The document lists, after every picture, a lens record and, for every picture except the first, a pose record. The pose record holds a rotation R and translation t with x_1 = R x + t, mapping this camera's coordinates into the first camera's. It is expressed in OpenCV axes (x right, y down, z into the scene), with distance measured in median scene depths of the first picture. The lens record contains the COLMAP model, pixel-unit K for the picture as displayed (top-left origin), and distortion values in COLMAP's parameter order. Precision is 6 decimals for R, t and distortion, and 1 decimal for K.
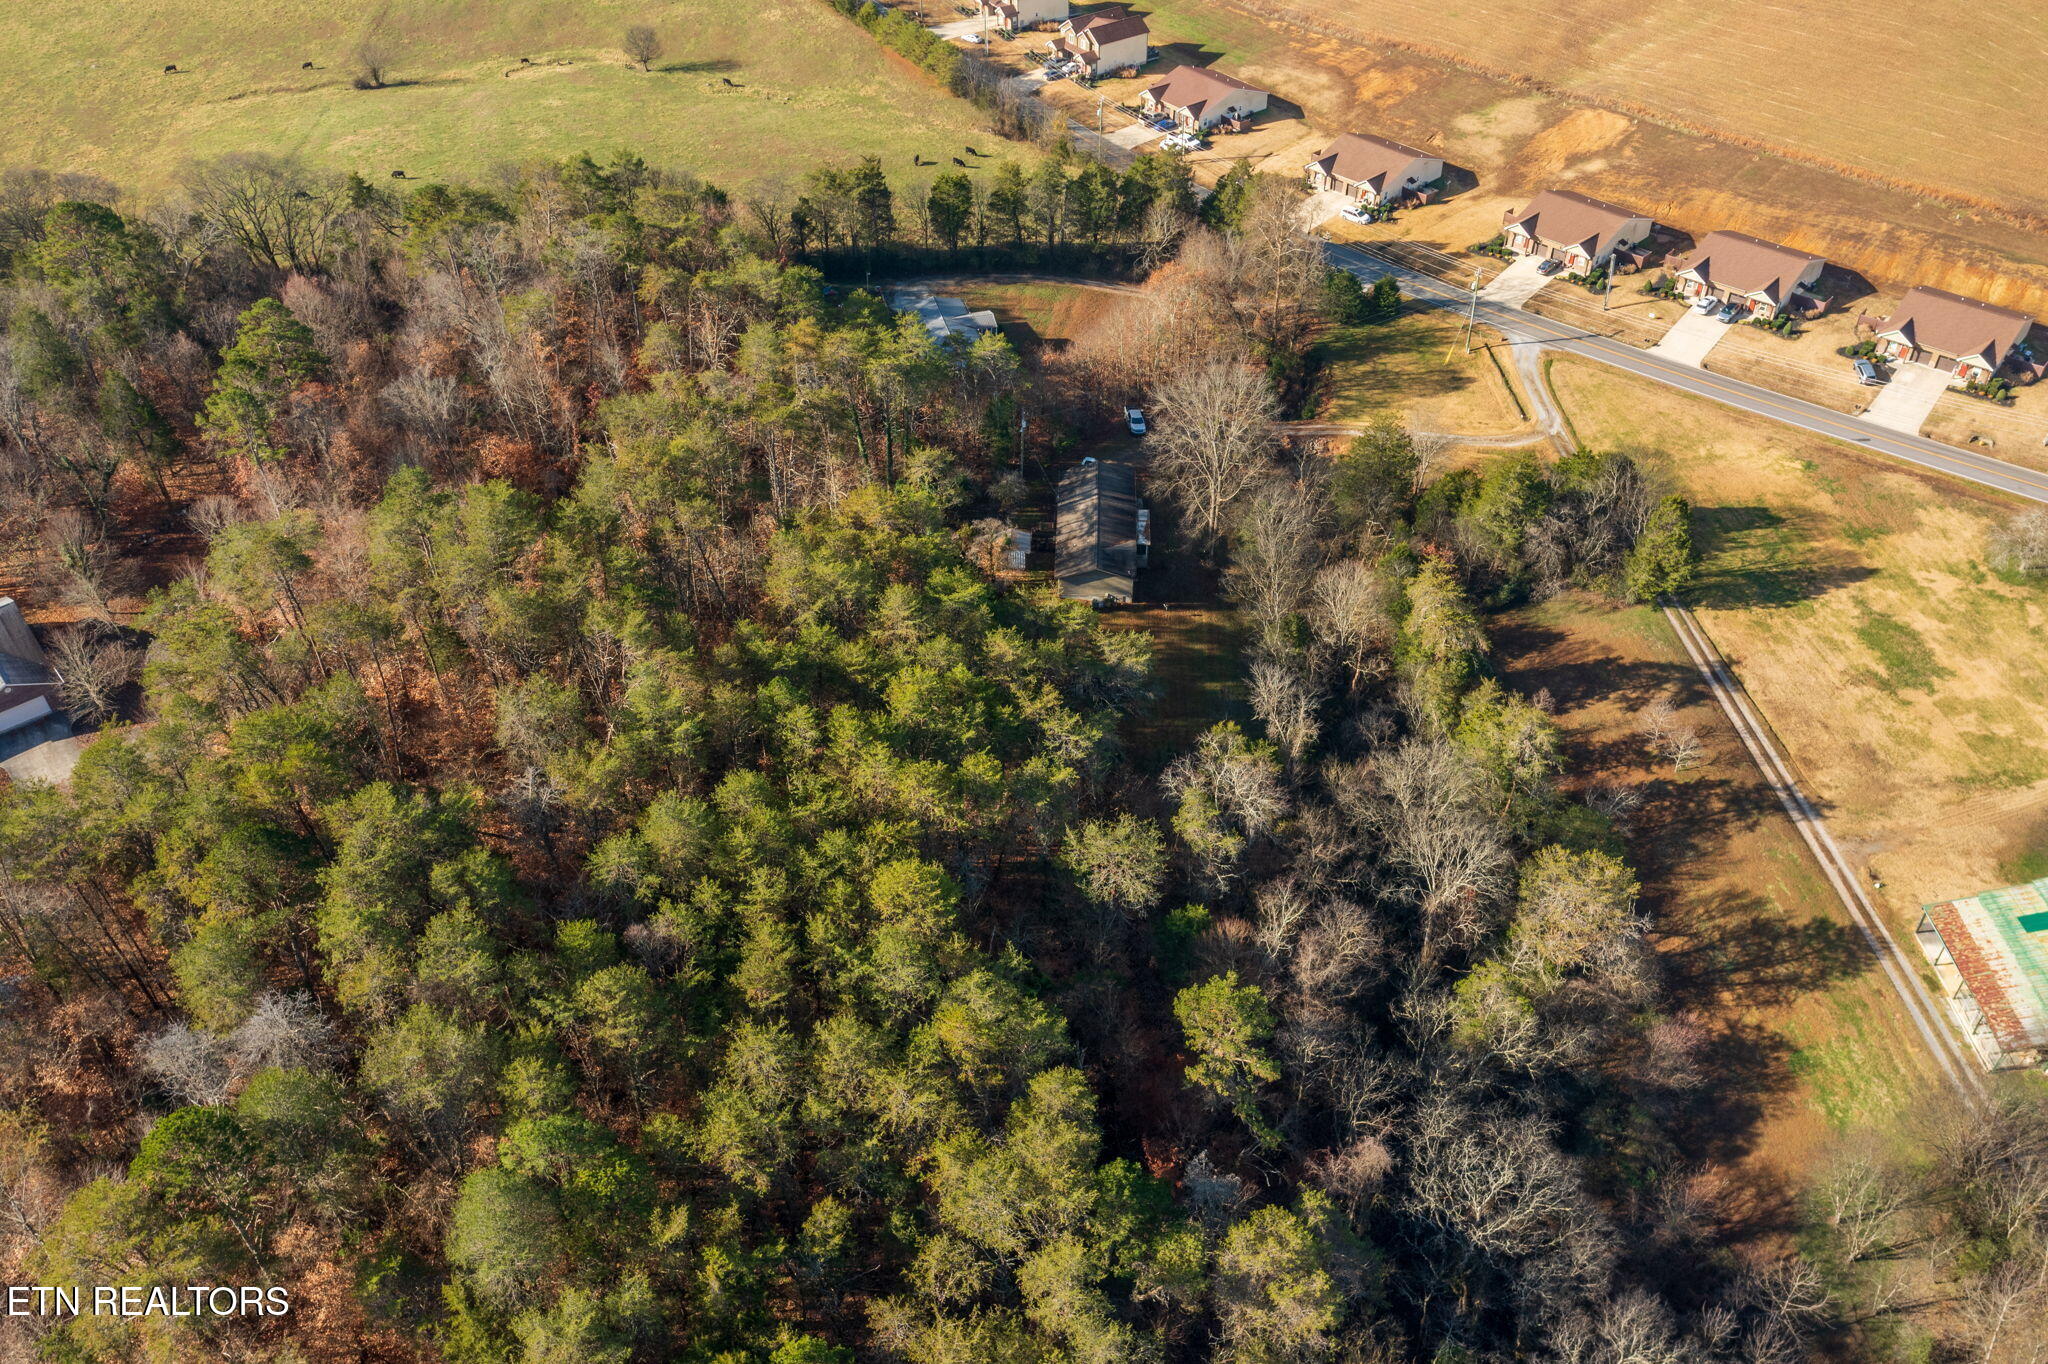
lens RADIAL K [[1654.1, 0, 1023.4], [0, 1654.1, 679.5], [0, 0, 1]] dist [0.000696, 0.011966]
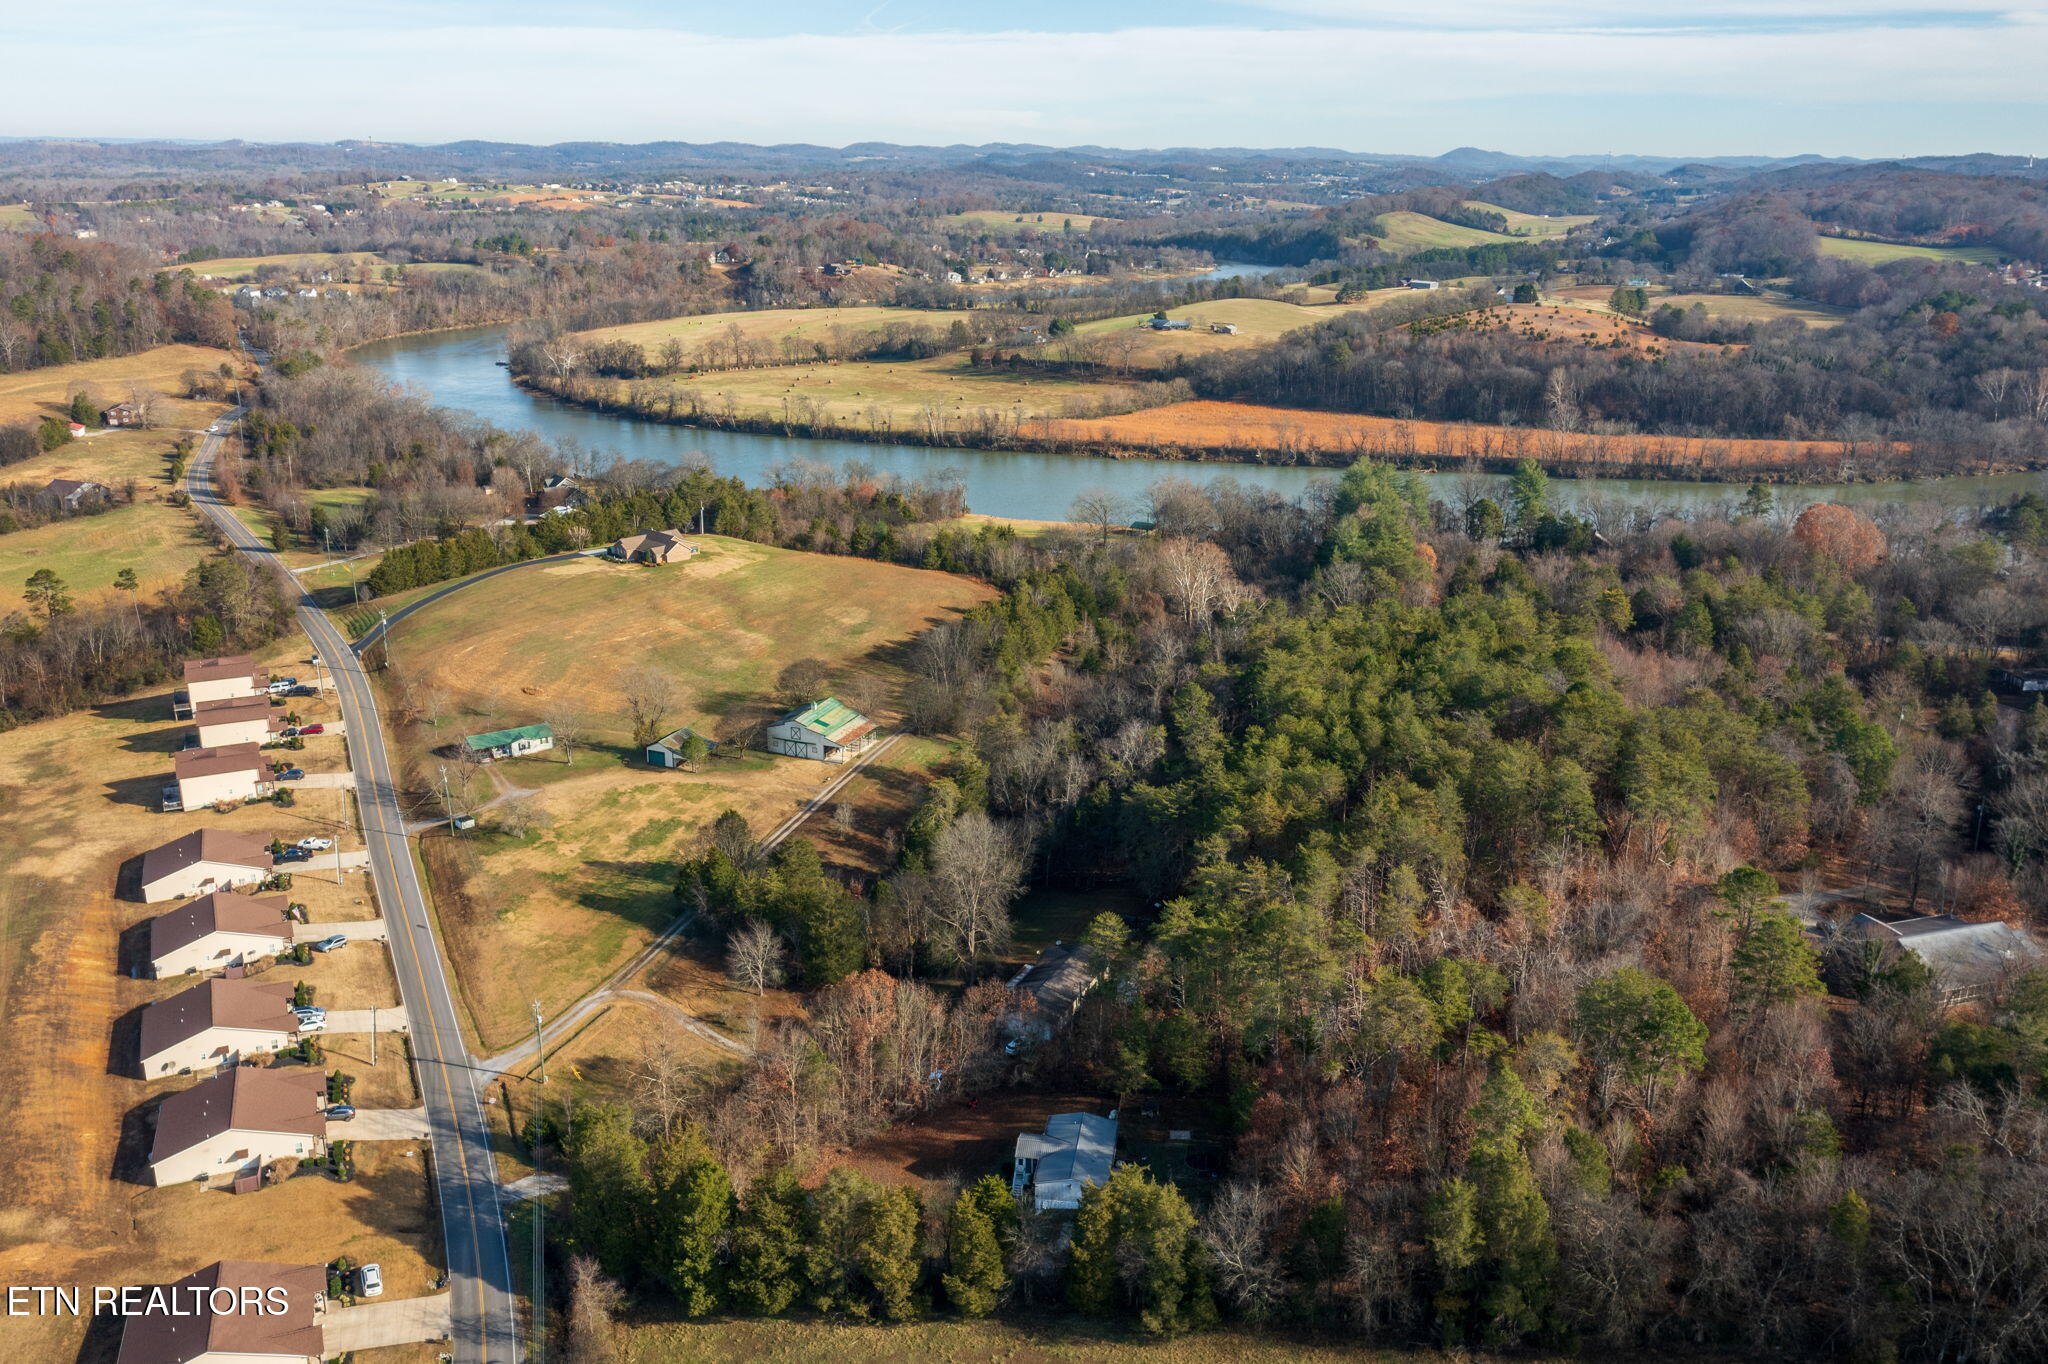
lens RADIAL K [[1654.1, 0, 1026.6], [0, 1654.1, 667.0], [0, 0, 1]] dist [0.000696, 0.011966]
pose [[-0.923860, -0.110915, 0.366308, -0.383639], [0.248263, 0.554750, 0.794115, -1.272991], [-0.291288, 0.824591, -0.484975, 1.491825]]
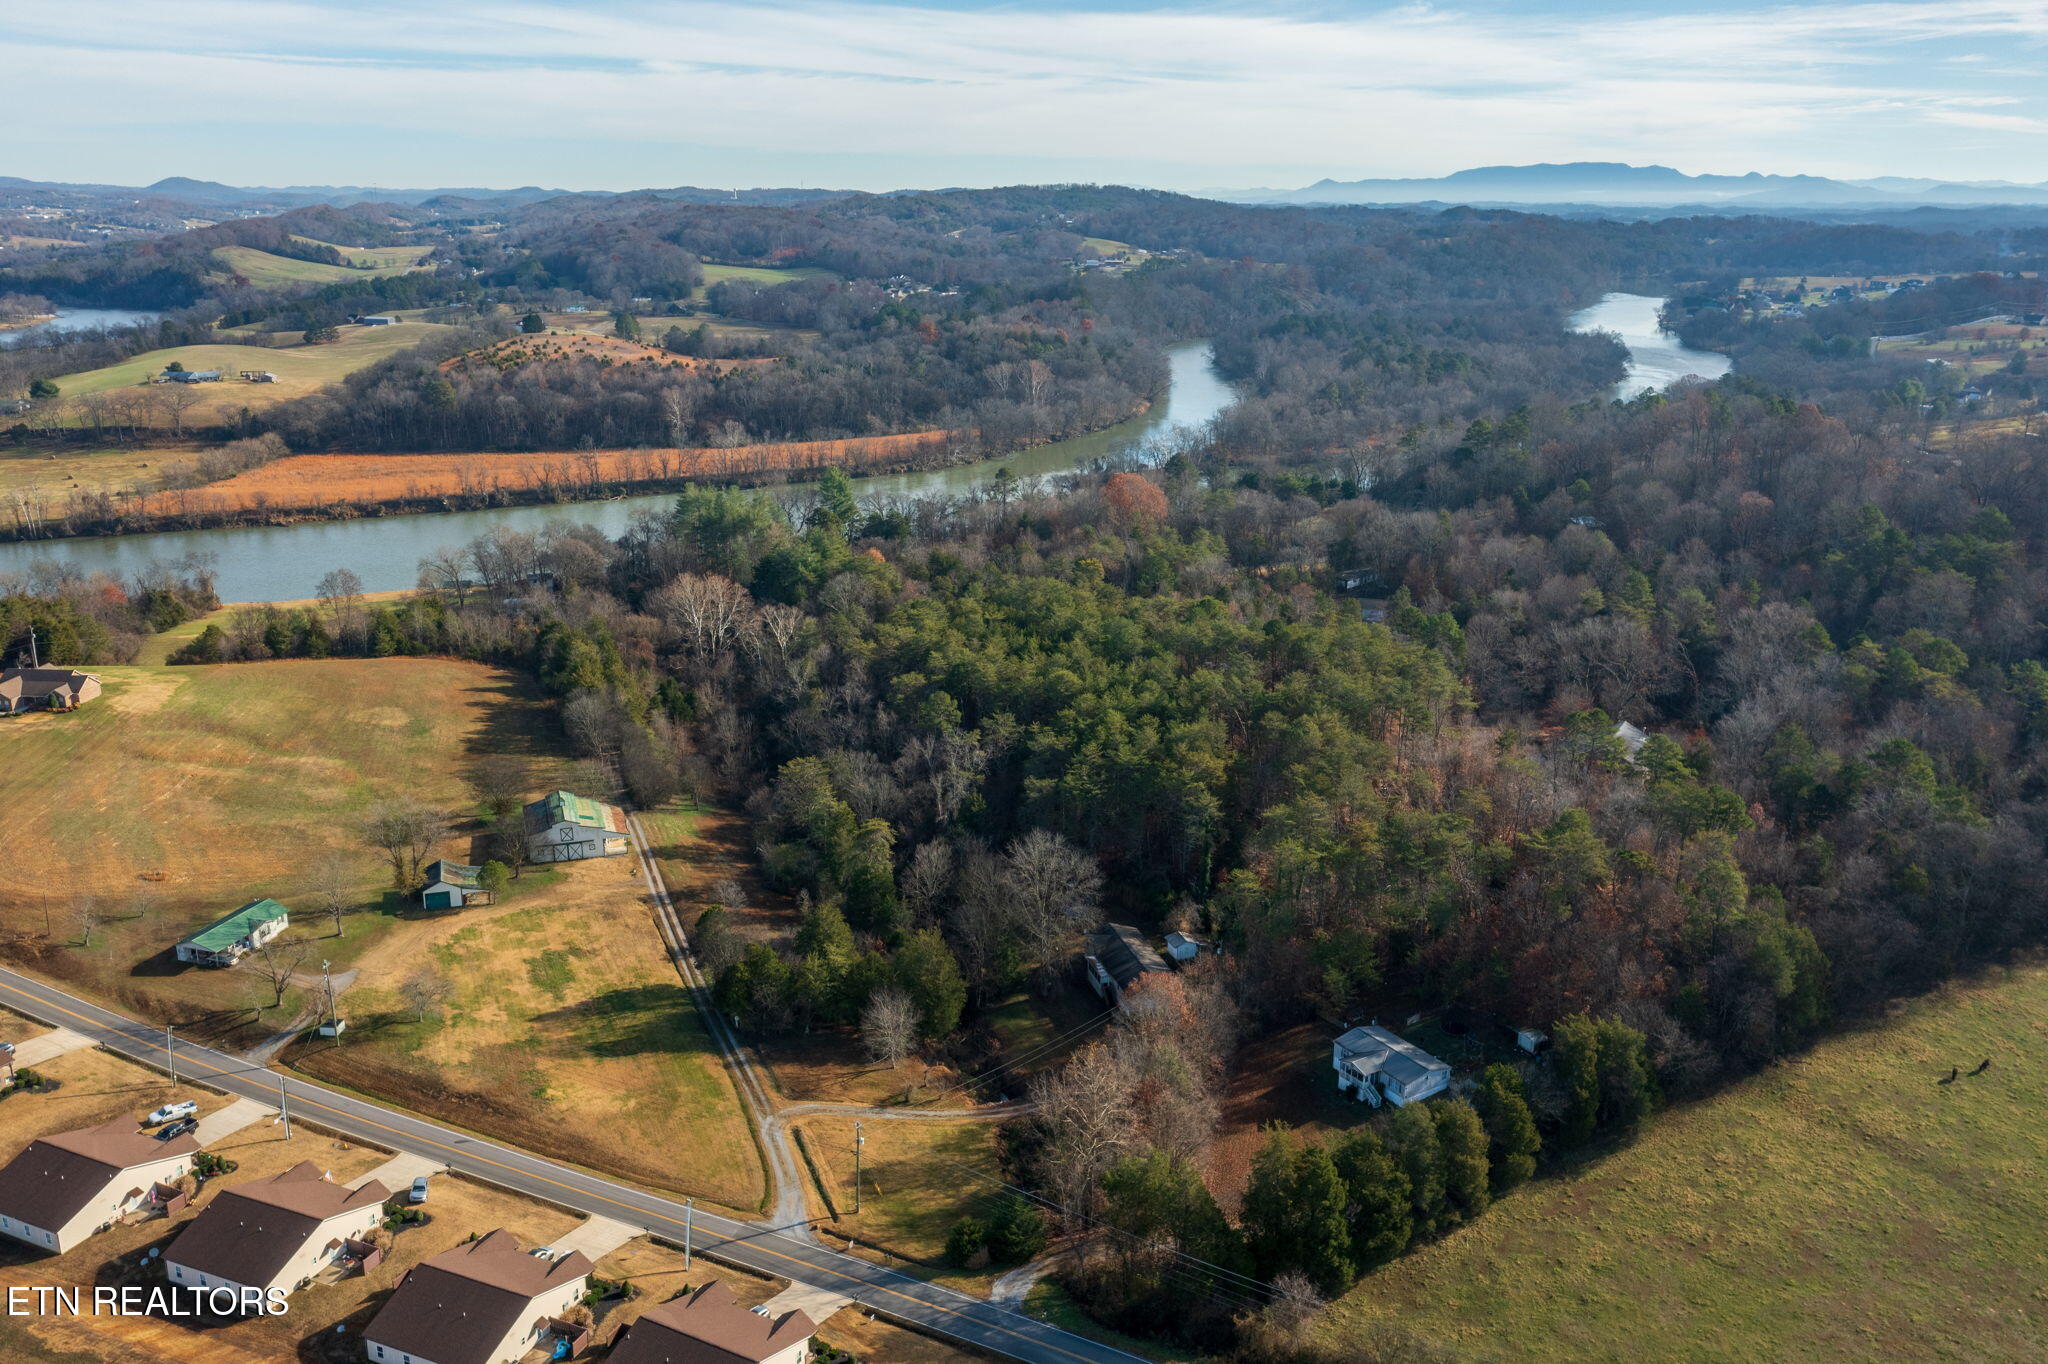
lens RADIAL K [[1654.1, 0, 1022.1], [0, 1654.1, 688.0], [0, 0, 1]] dist [0.000696, 0.011966]
pose [[-0.948566, 0.091645, -0.303023, 0.530835], [-0.204170, 0.554423, 0.806802, -1.324848], [0.241943, 0.827173, -0.507196, 1.551402]]
